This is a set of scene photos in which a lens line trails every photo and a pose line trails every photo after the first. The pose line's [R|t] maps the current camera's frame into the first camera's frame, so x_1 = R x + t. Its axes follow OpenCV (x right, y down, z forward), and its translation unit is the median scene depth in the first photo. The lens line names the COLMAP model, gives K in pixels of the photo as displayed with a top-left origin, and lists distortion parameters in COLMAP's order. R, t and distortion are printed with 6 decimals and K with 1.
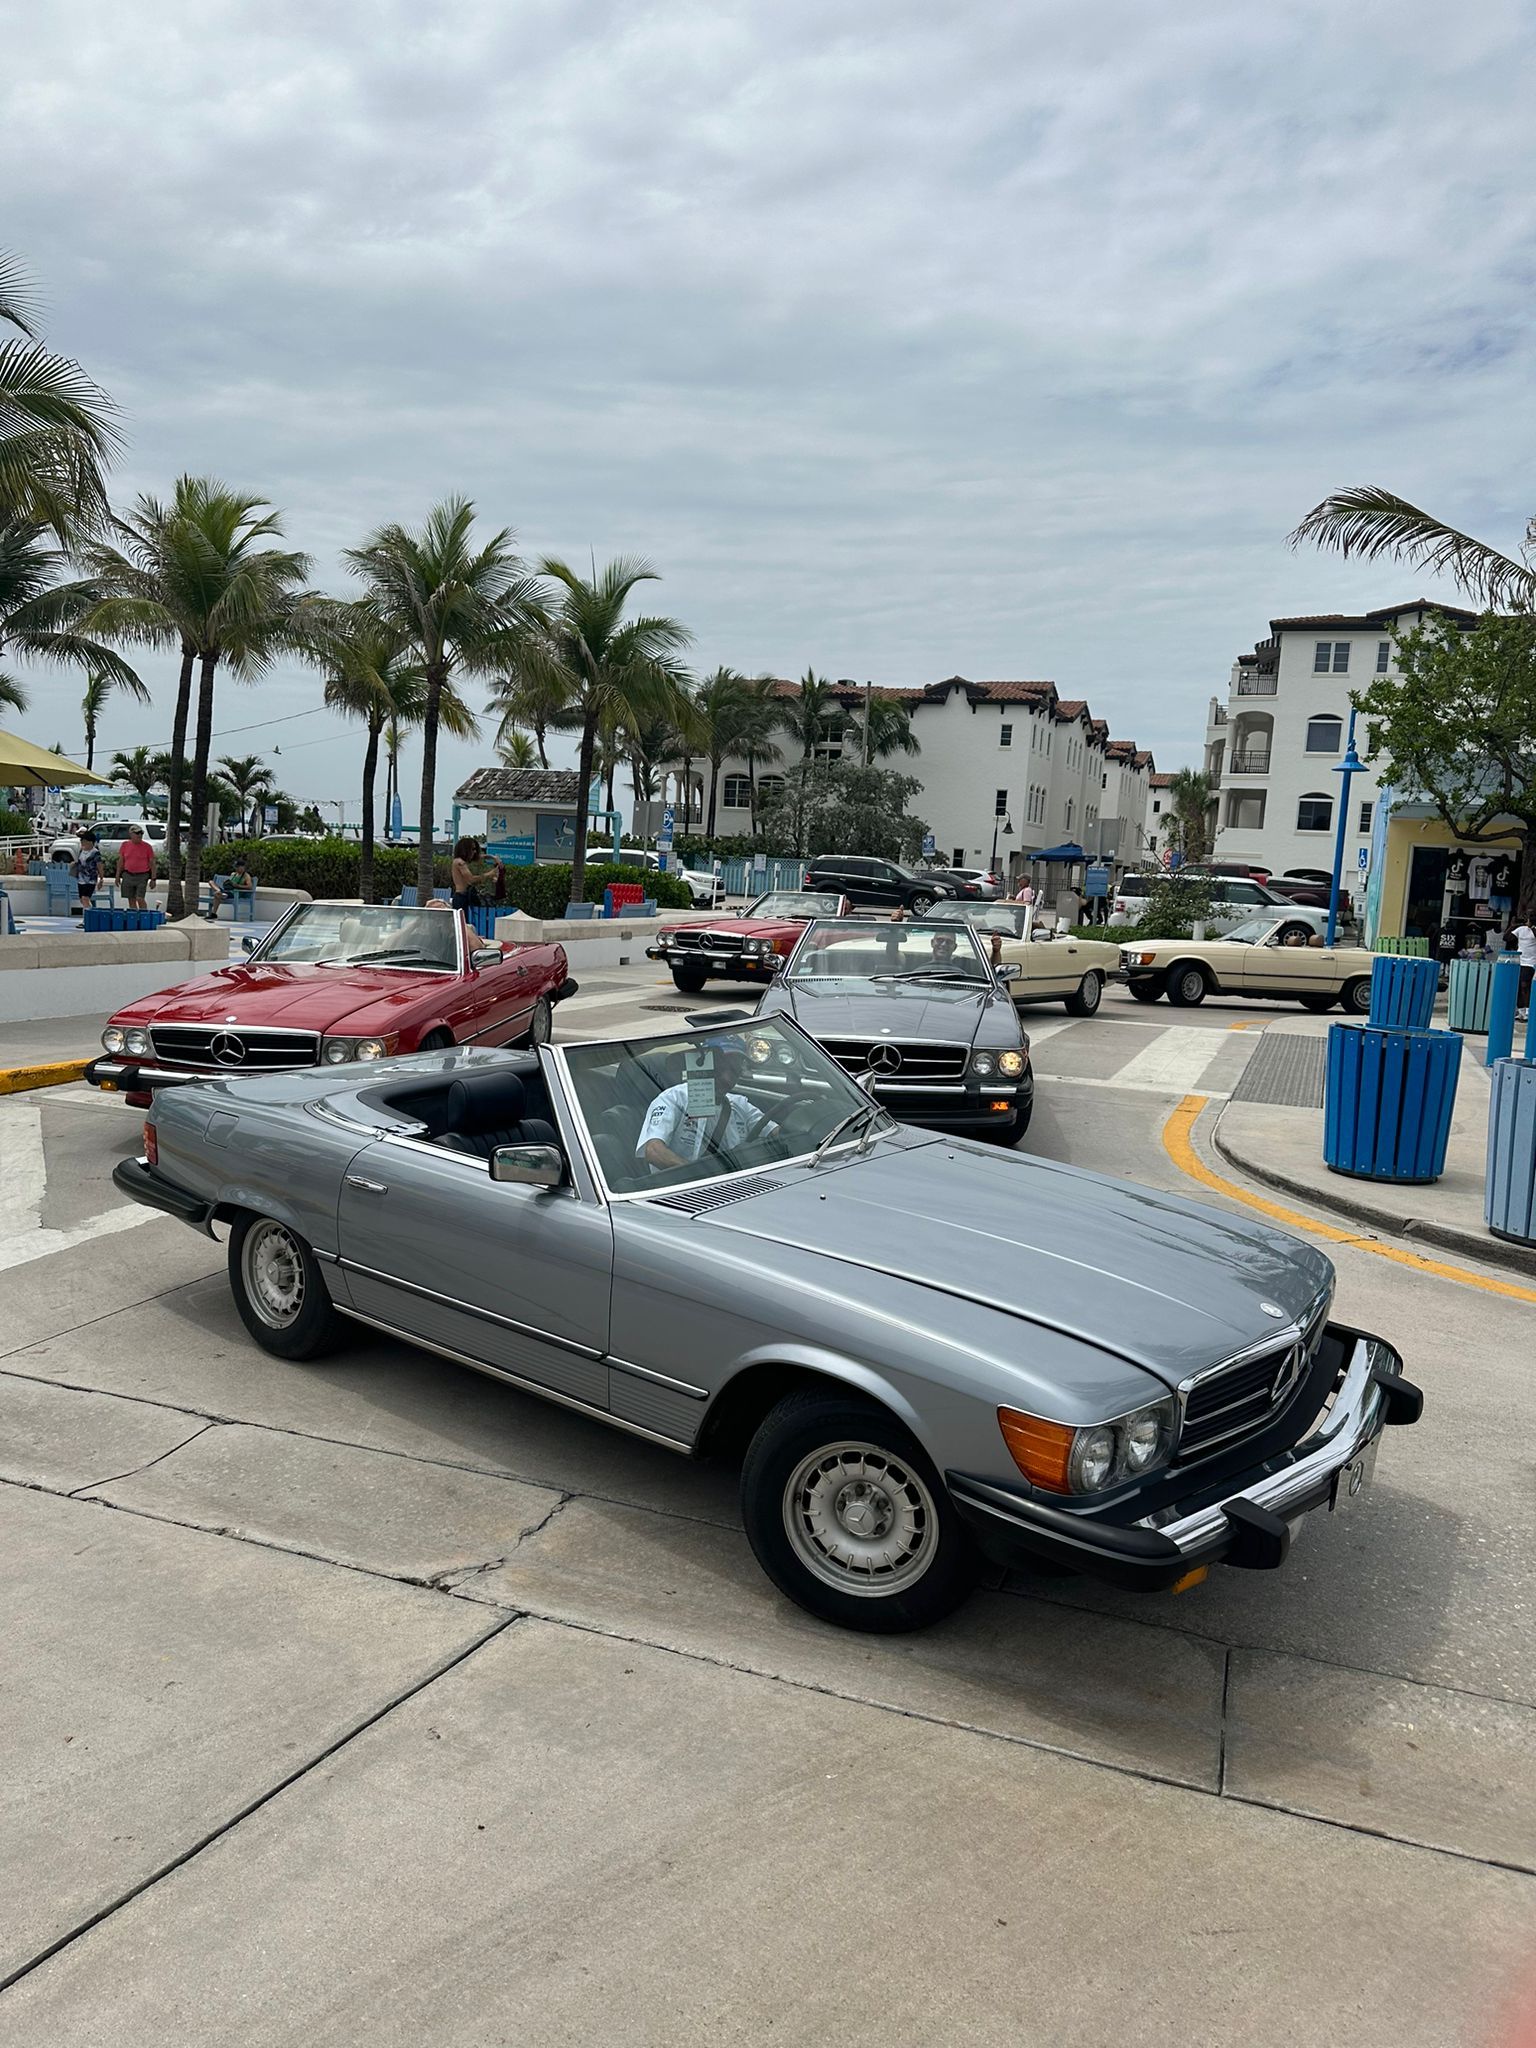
lens RADIAL K [[1429.9, 0, 795.3], [0, 1429.9, 1037.9], [0, 0, 1]] dist [0.067011, -0.096195]
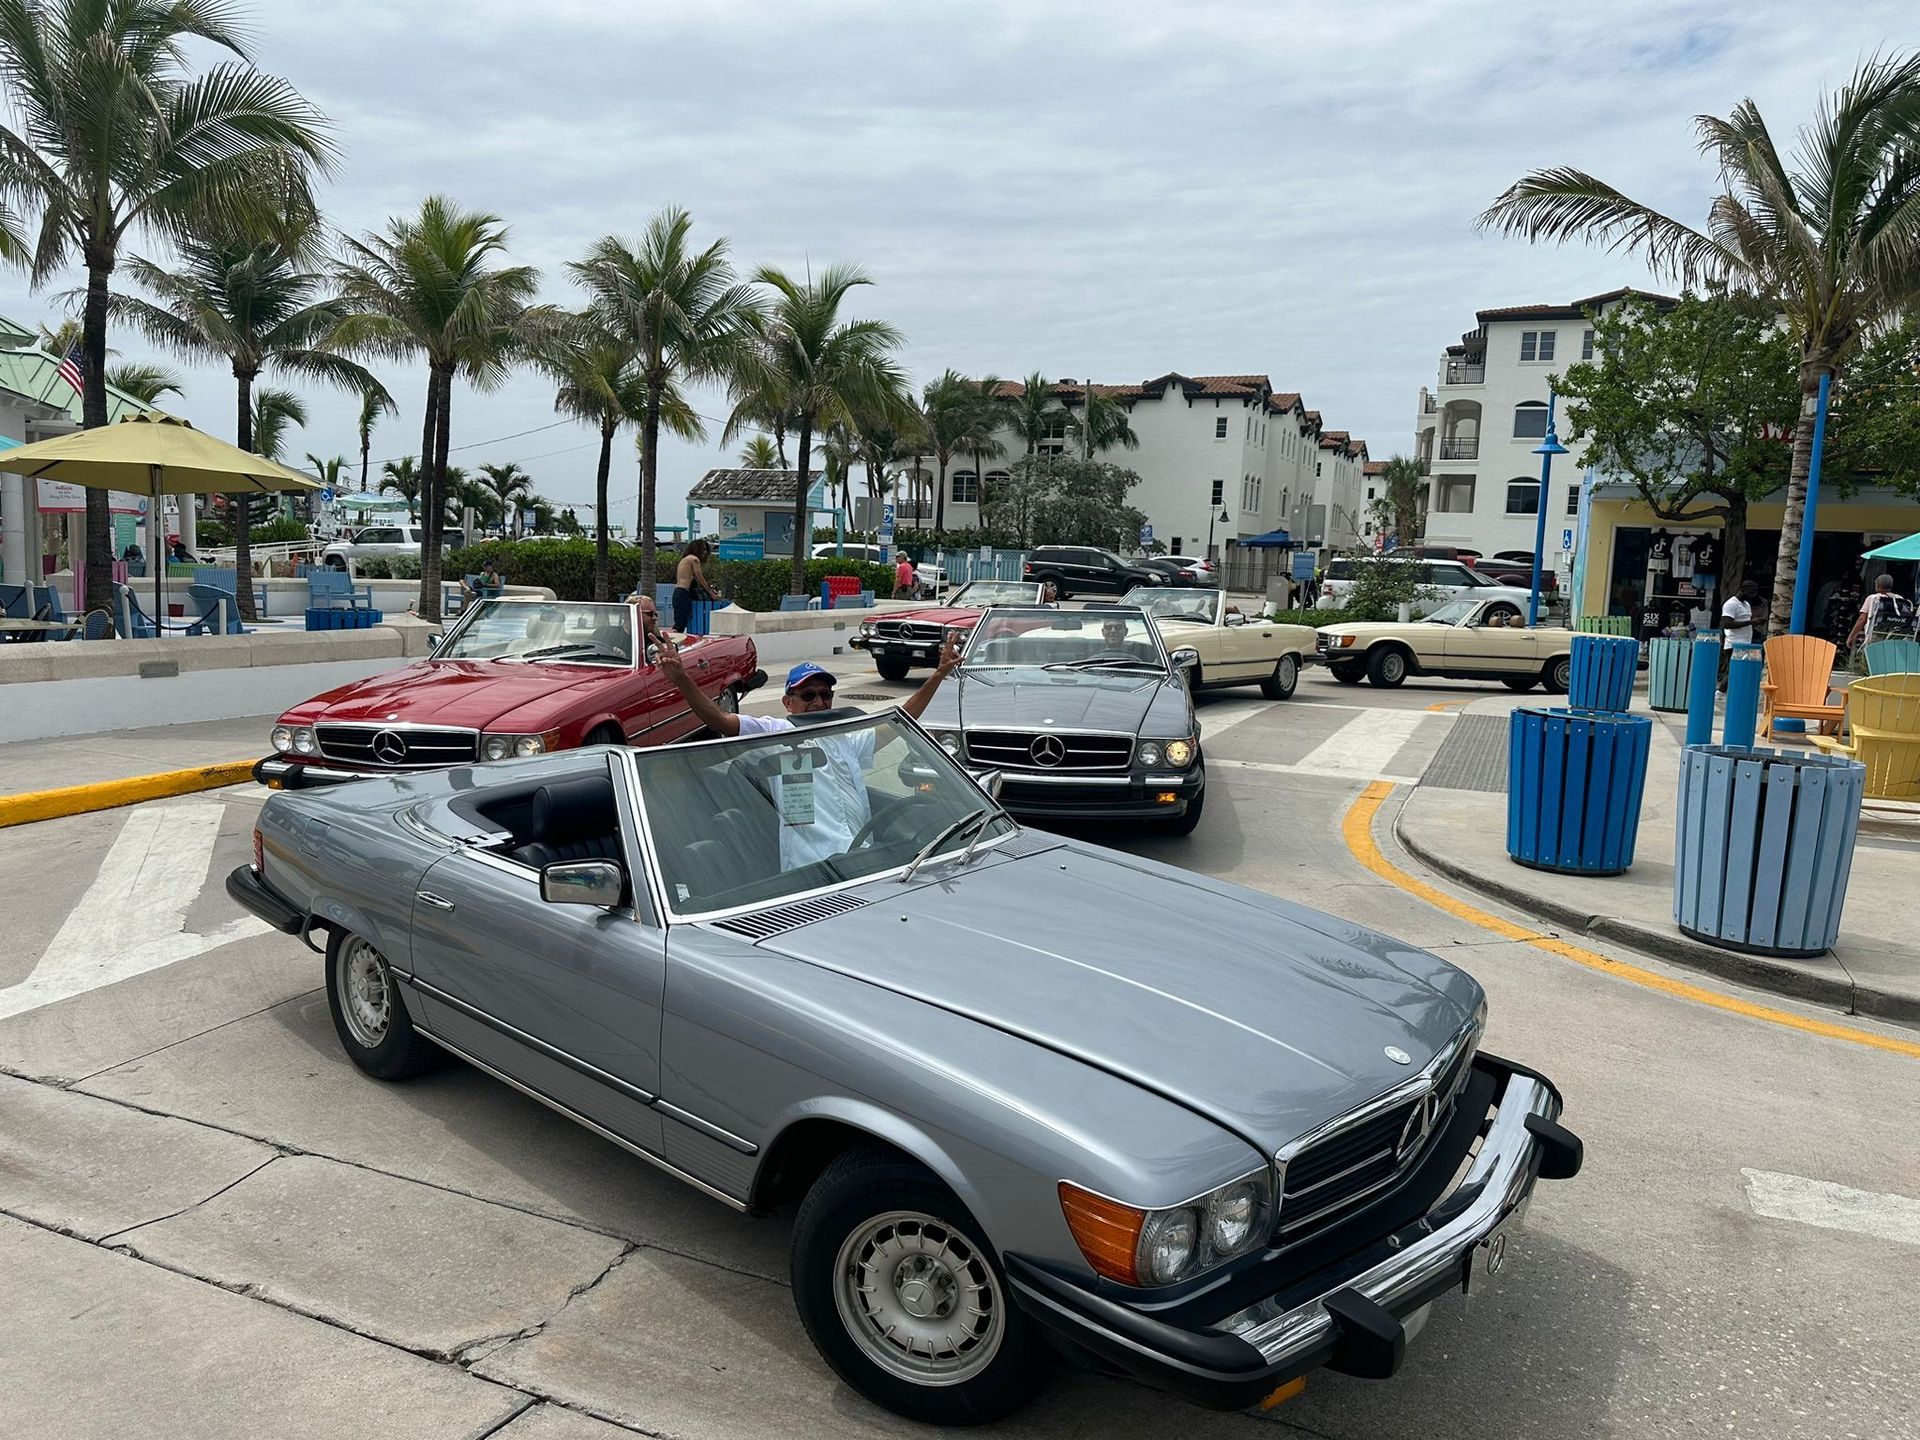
lens RADIAL K [[1347.0, 0, 960.0], [0, 1347.0, 720.0], [0, 0, 1]] dist [0.037492, -0.042523]
pose [[0.998608, -0.011002, -0.051588, 0.025804], [0.011030, 0.999939, 0.000253, -0.003523], [0.051582, -0.000822, 0.998668, 0.040268]]
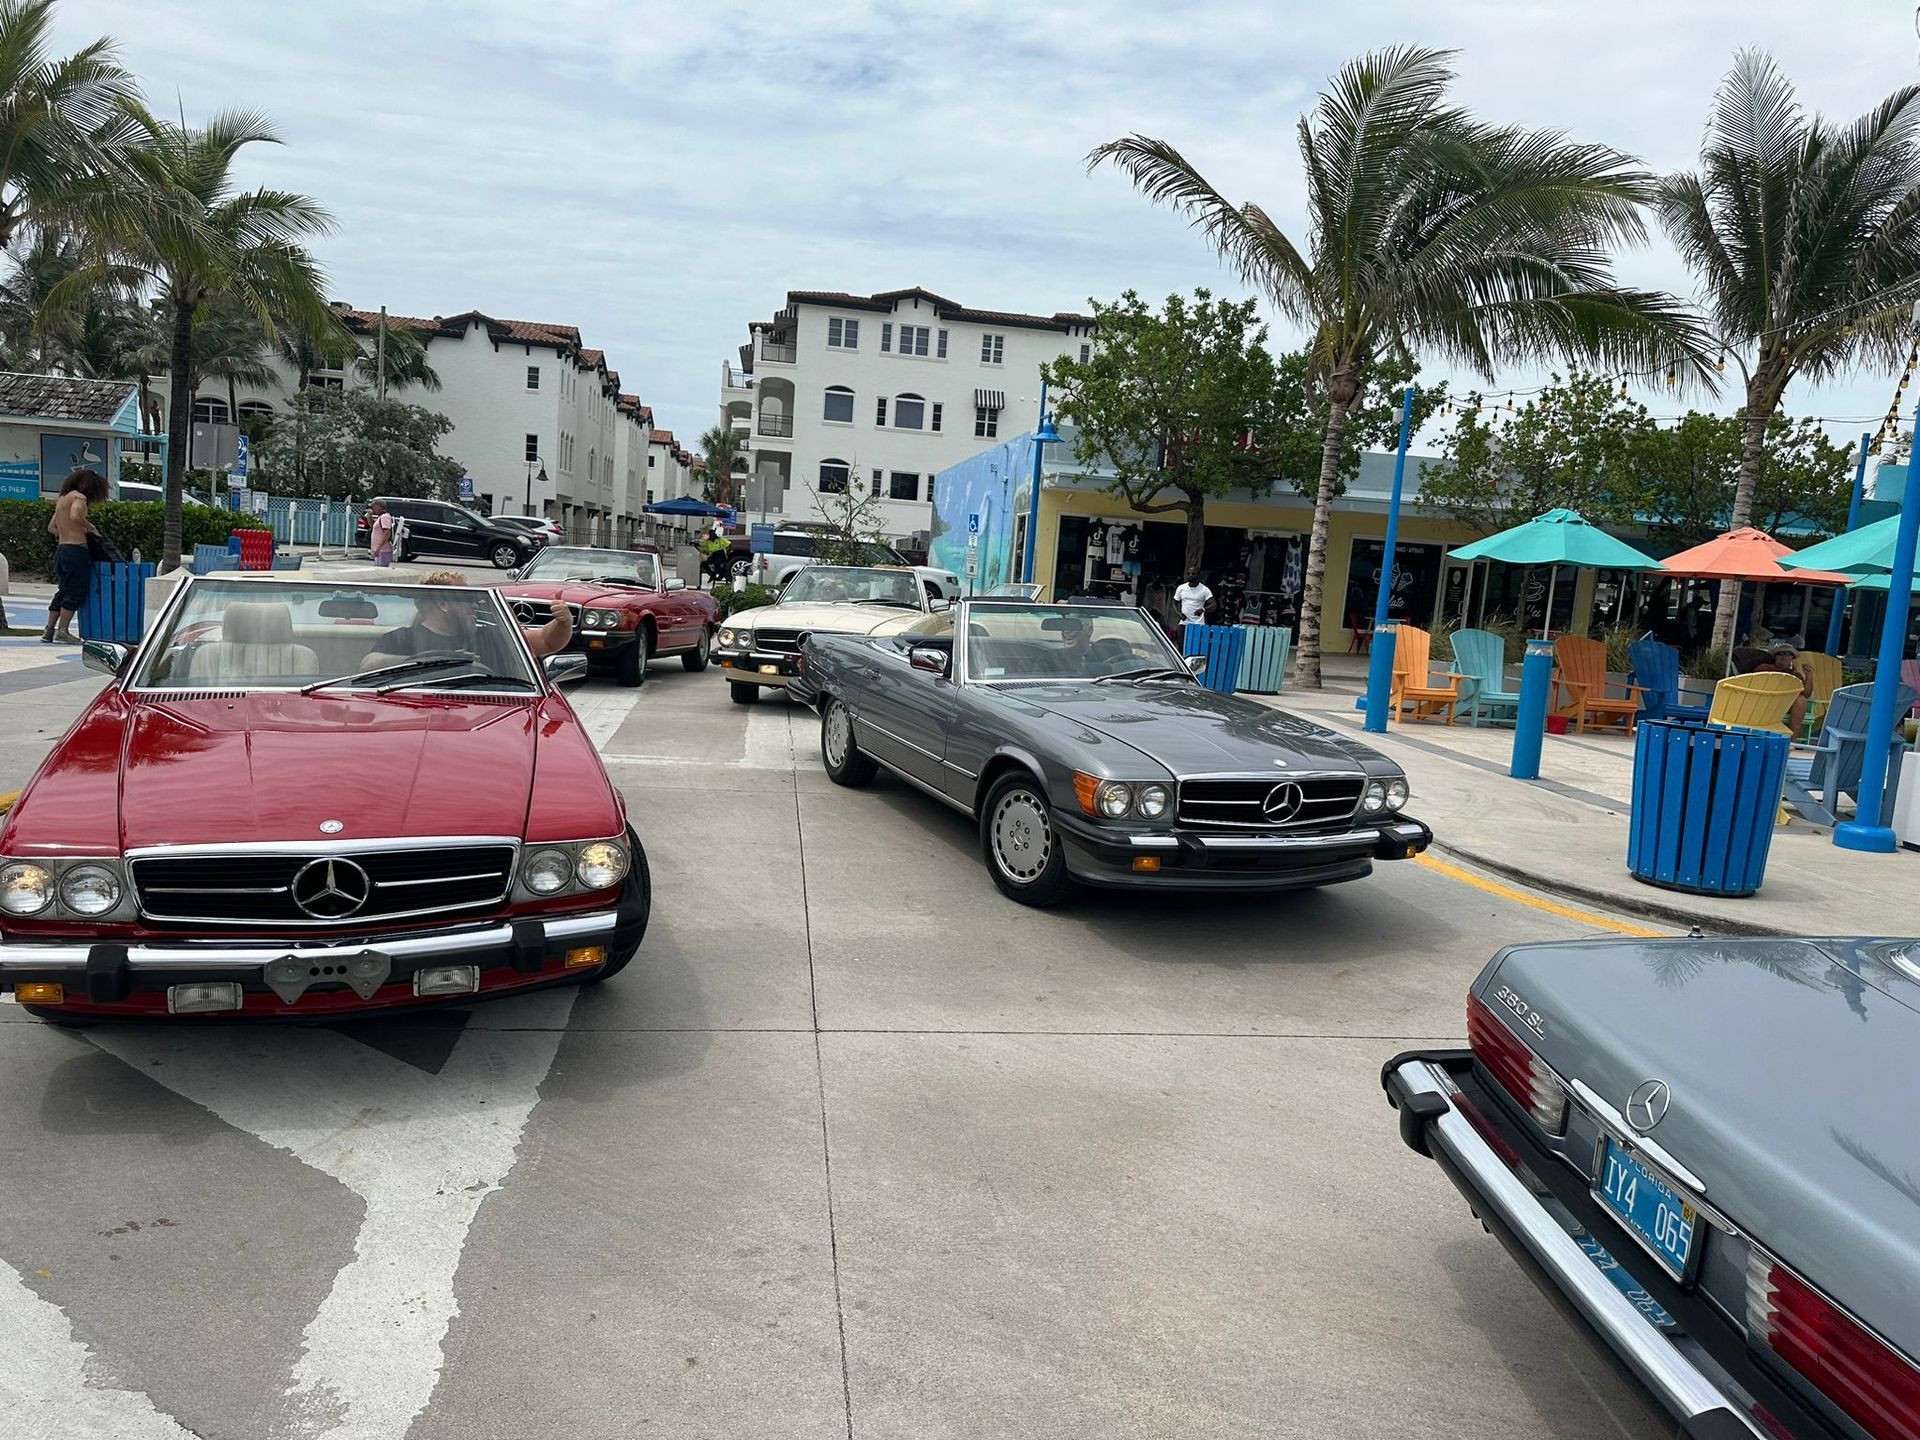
lens RADIAL K [[1309.1, 0, 962.6], [0, 1309.1, 751.8], [0, 0, 1]] dist [0.154606, -0.245557]
pose [[0.876833, -0.055640, 0.477565, -0.211360], [0.028914, 0.997586, 0.063139, -0.030237], [-0.479925, -0.041554, 0.876325, 0.254046]]
